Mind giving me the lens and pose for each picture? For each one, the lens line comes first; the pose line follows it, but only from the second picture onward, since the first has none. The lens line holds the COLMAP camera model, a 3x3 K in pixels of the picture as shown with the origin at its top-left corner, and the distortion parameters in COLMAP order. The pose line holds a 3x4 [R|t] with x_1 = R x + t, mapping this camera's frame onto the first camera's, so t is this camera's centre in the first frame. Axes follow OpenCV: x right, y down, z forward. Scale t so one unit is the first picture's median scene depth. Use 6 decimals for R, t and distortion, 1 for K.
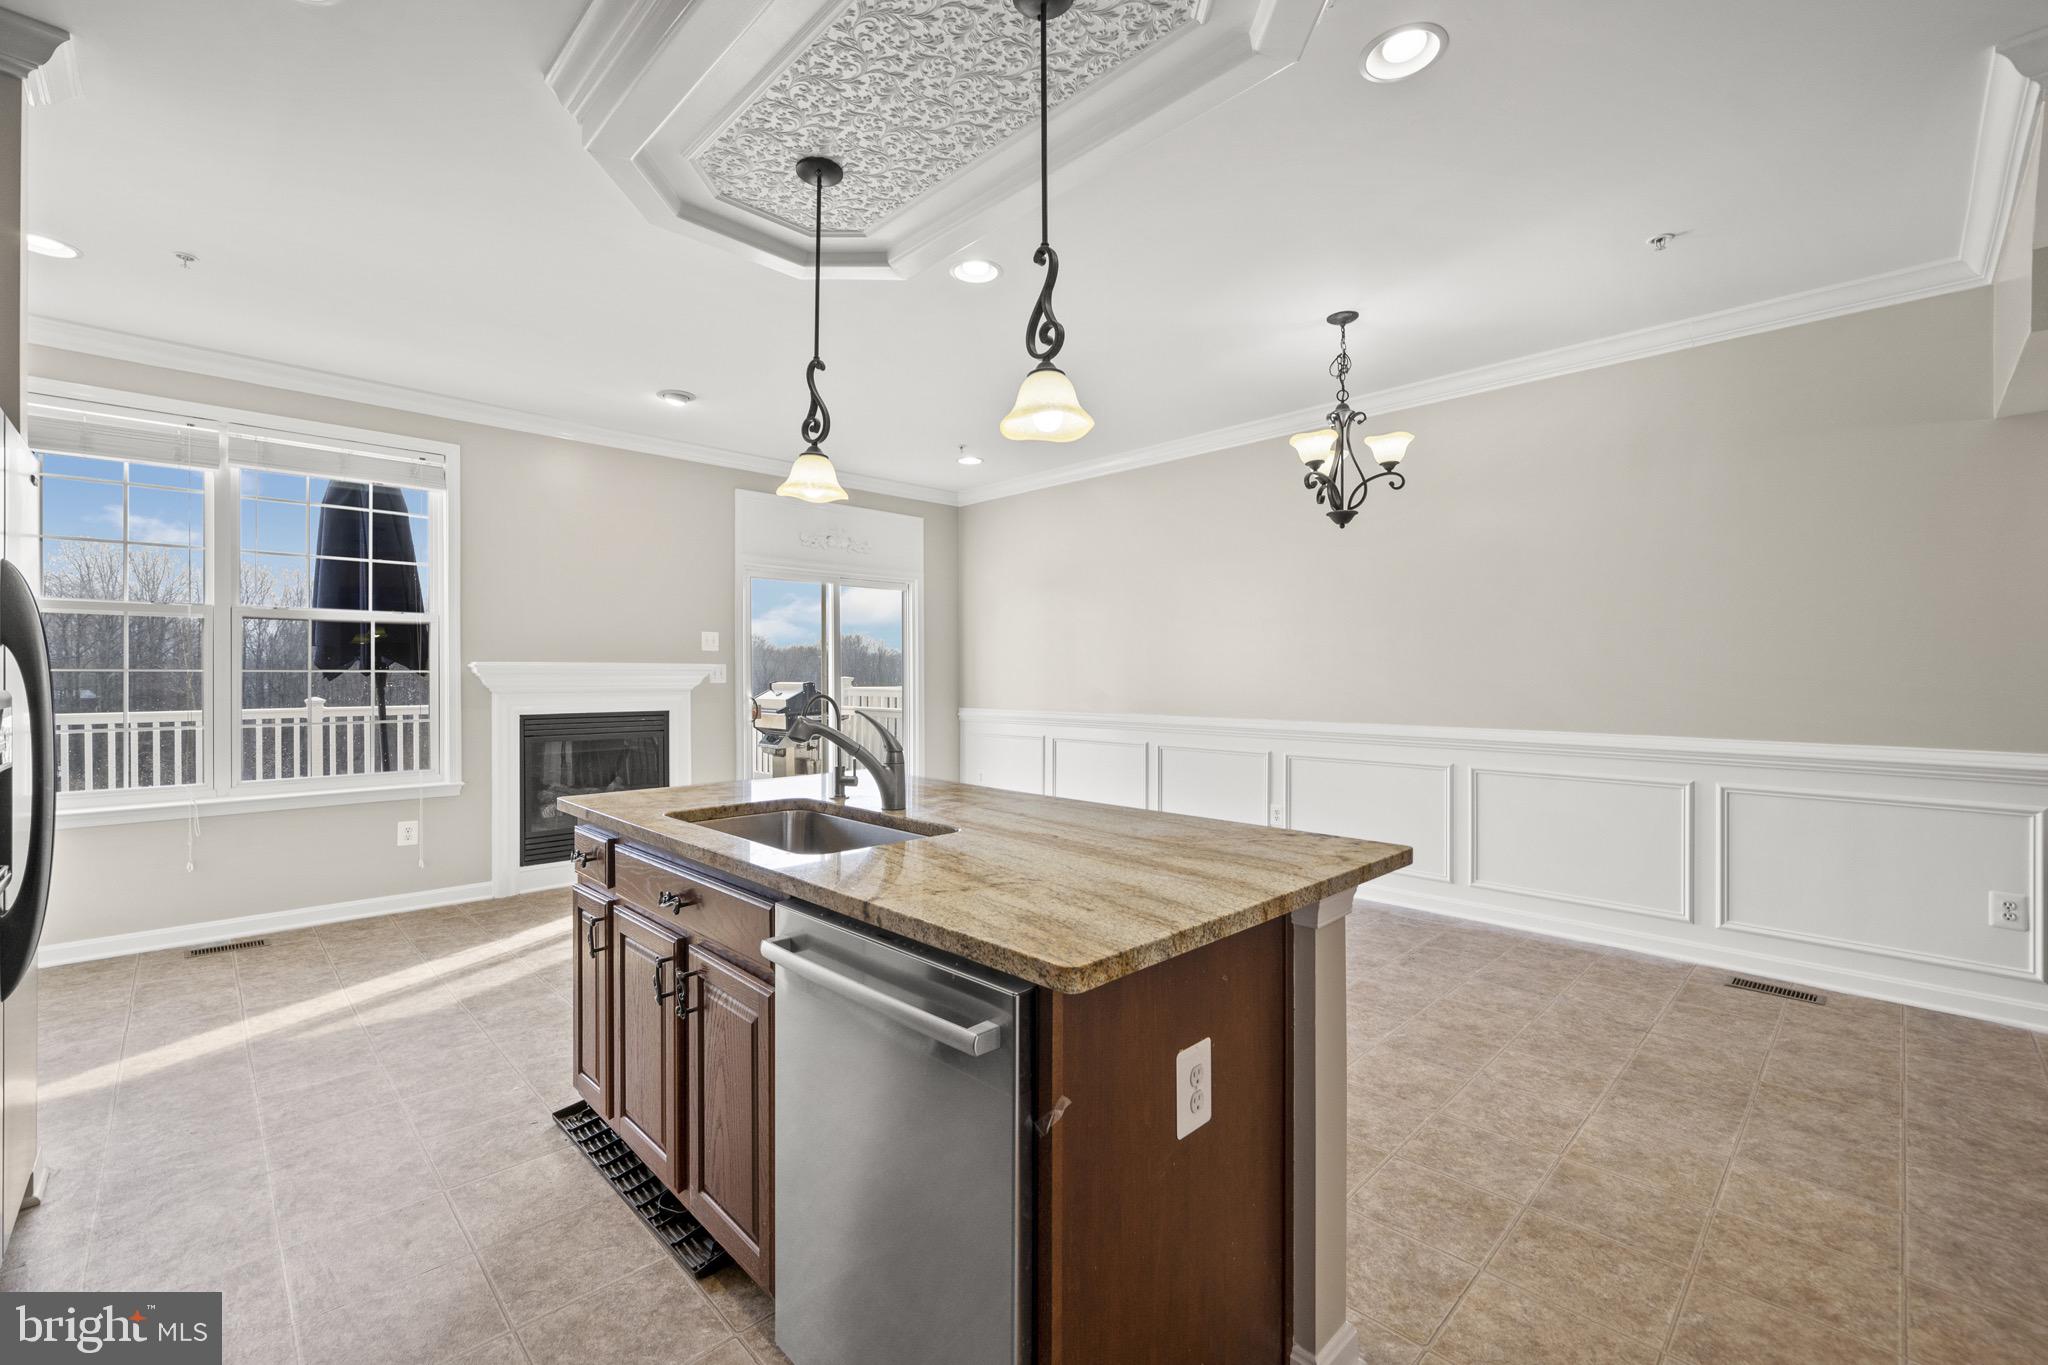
lens RADIAL K [[855.2, 0, 1015.2], [0, 855.2, 685.4], [0, 0, 1]] dist [0.004959, 0.000827]
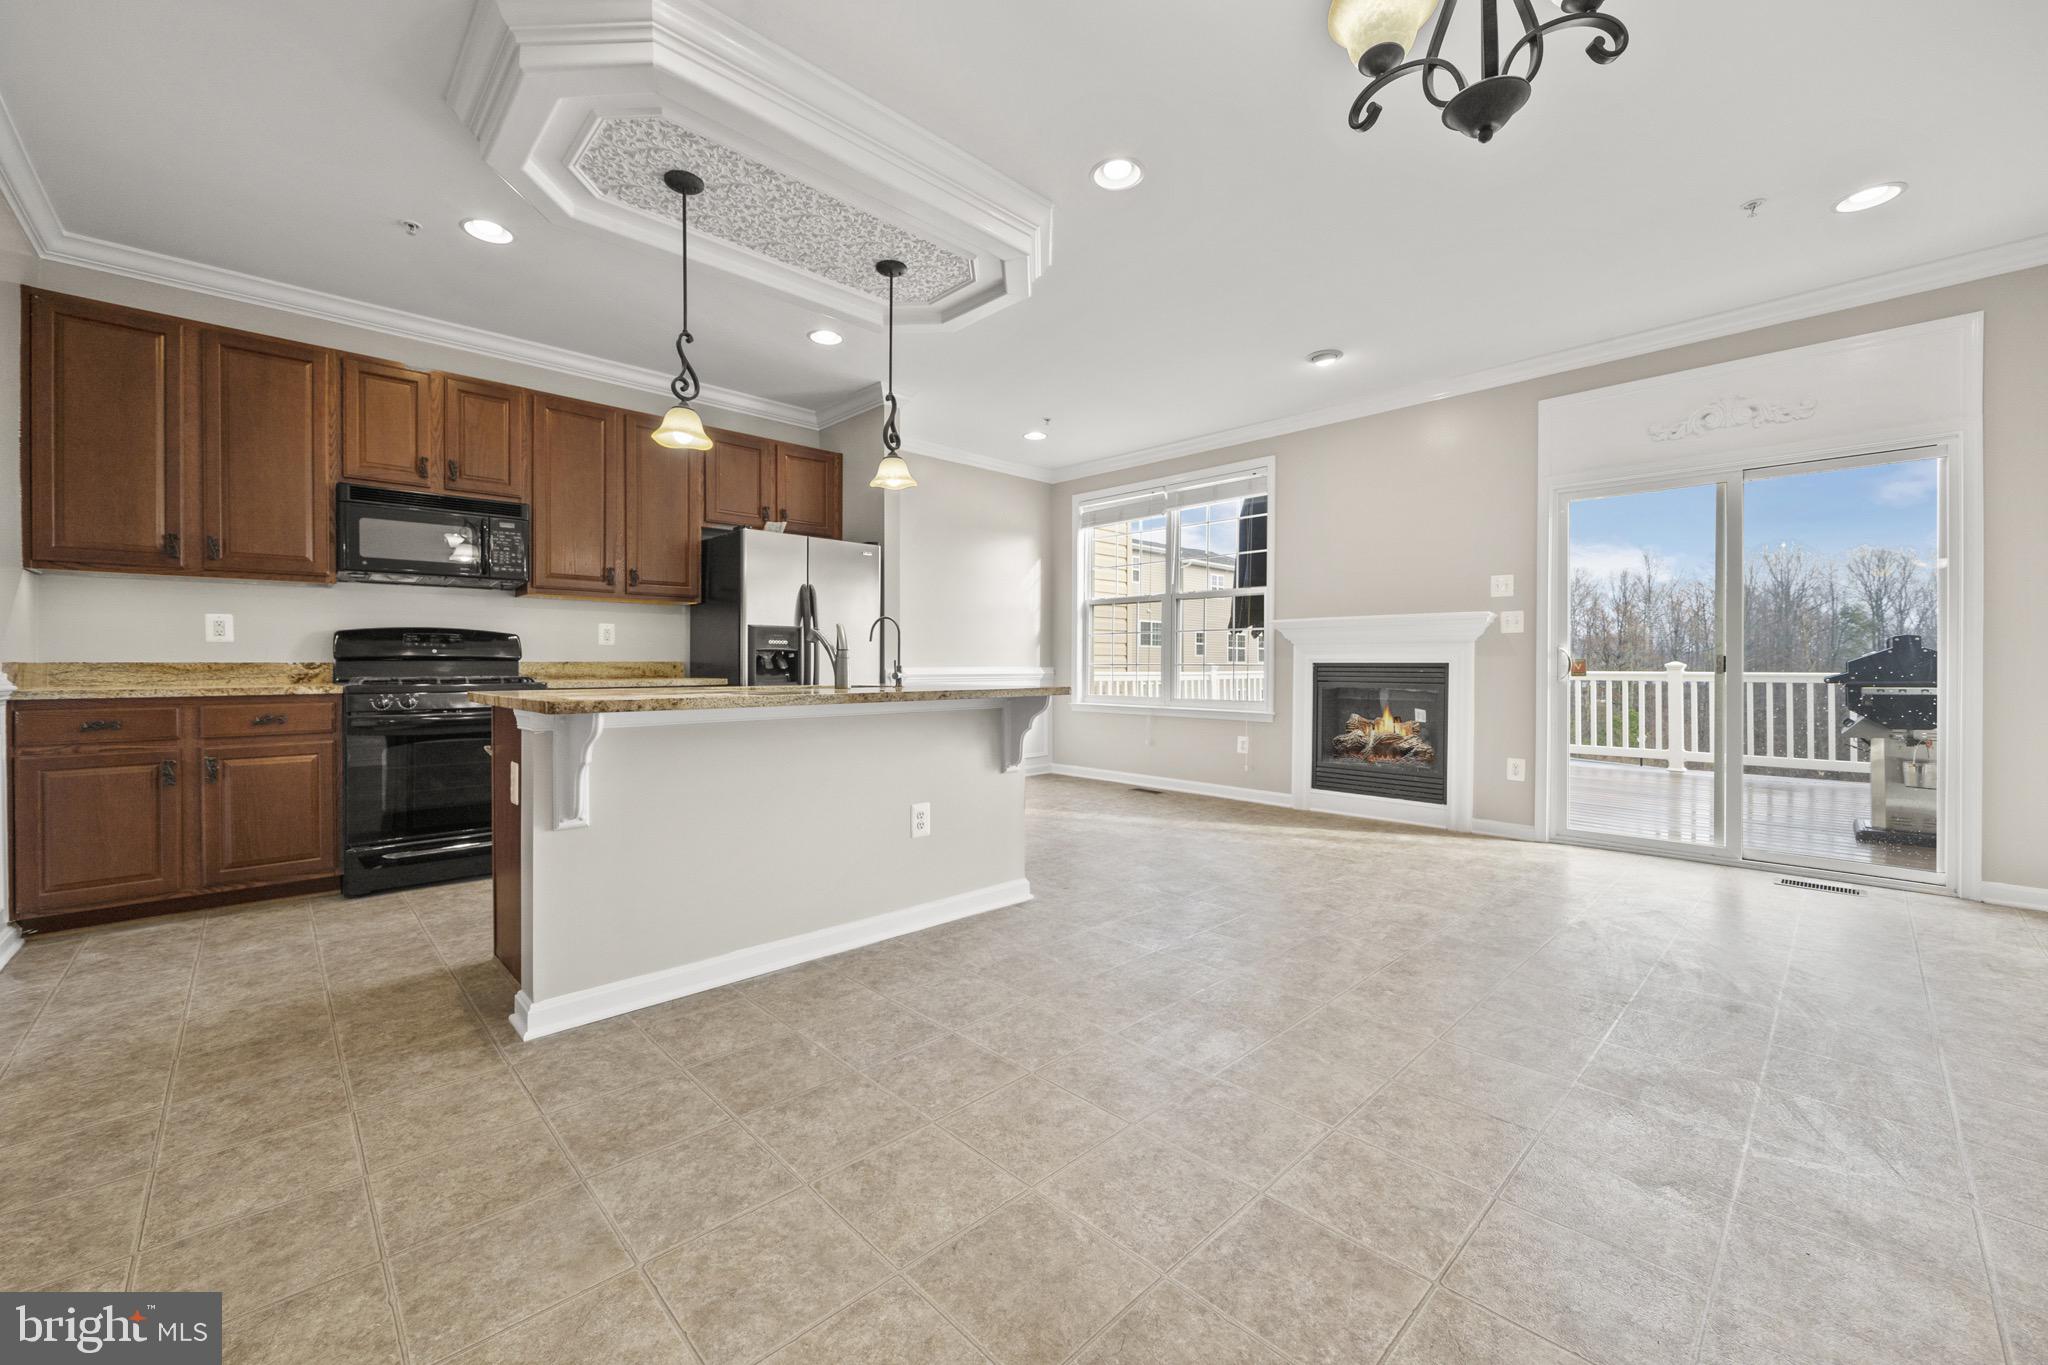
lens RADIAL K [[806.2, 0, 1008.6], [0, 806.2, 670.7], [0, 0, 1]] dist [-0.003695, 0.000203]
pose [[-0.016027, 0.006113, -0.999853, 1.076360], [-0.017292, 0.999830, 0.006390, 0.087899], [0.999722, 0.017392, -0.015918, 1.122180]]
